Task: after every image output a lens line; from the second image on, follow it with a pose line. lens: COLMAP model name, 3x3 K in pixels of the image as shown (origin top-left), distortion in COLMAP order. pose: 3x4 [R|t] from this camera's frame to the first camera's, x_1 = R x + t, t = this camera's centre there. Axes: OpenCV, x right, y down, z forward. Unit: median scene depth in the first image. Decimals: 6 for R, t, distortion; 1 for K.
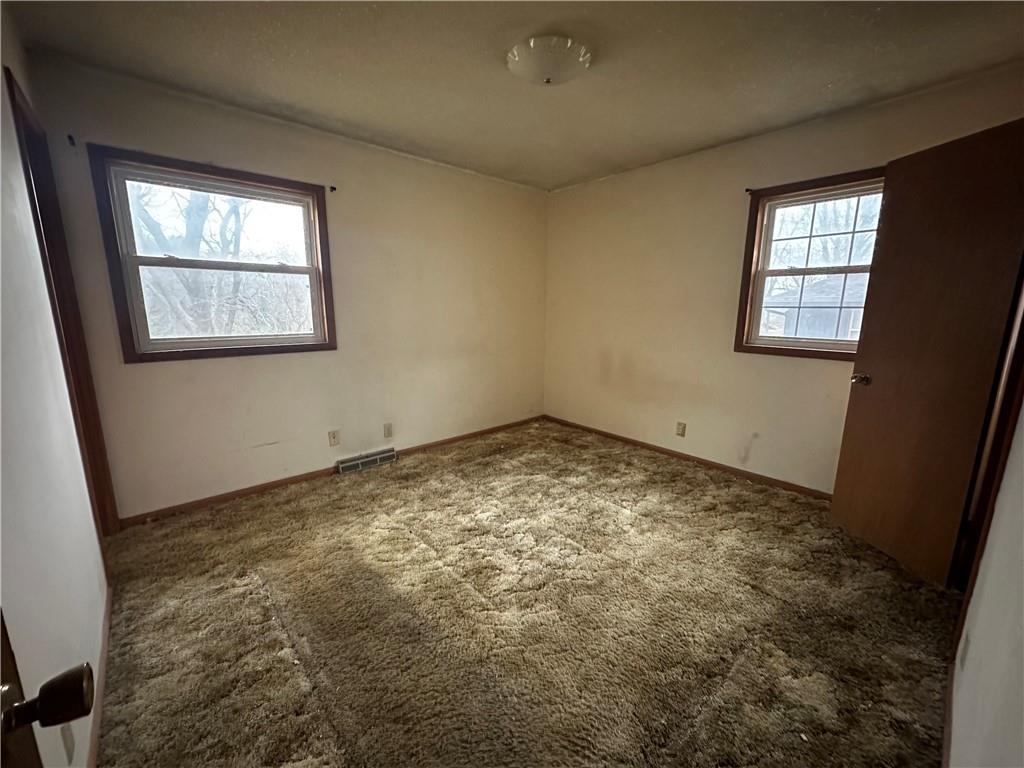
lens RADIAL K [[411.8, 0, 505.8], [0, 411.8, 383.2], [0, 0, 1]] dist [-0.002036, 0.000187]
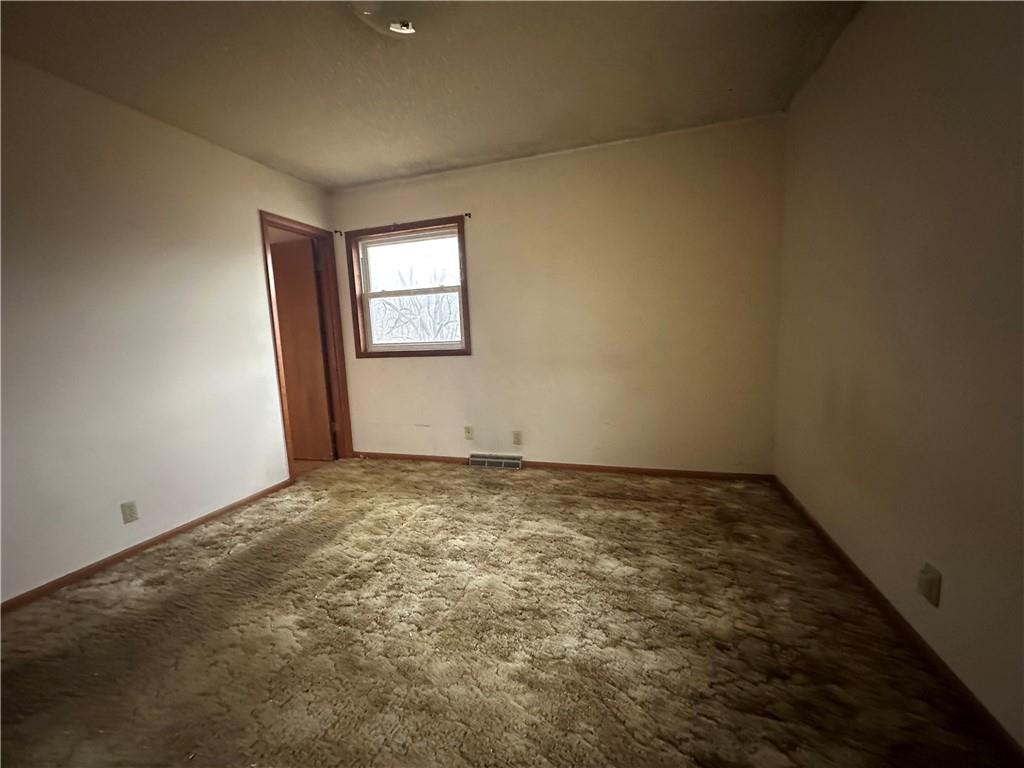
lens RADIAL K [[407.7, 0, 512.0], [0, 407.7, 384.0], [0, 0, 1]] dist [0.000659, -0.000036]
pose [[0.508724, 0.079311, -0.857269, 0.619692], [-0.115979, 0.992984, 0.023042, -0.042275], [0.853082, 0.087703, 0.514353, 0.528605]]
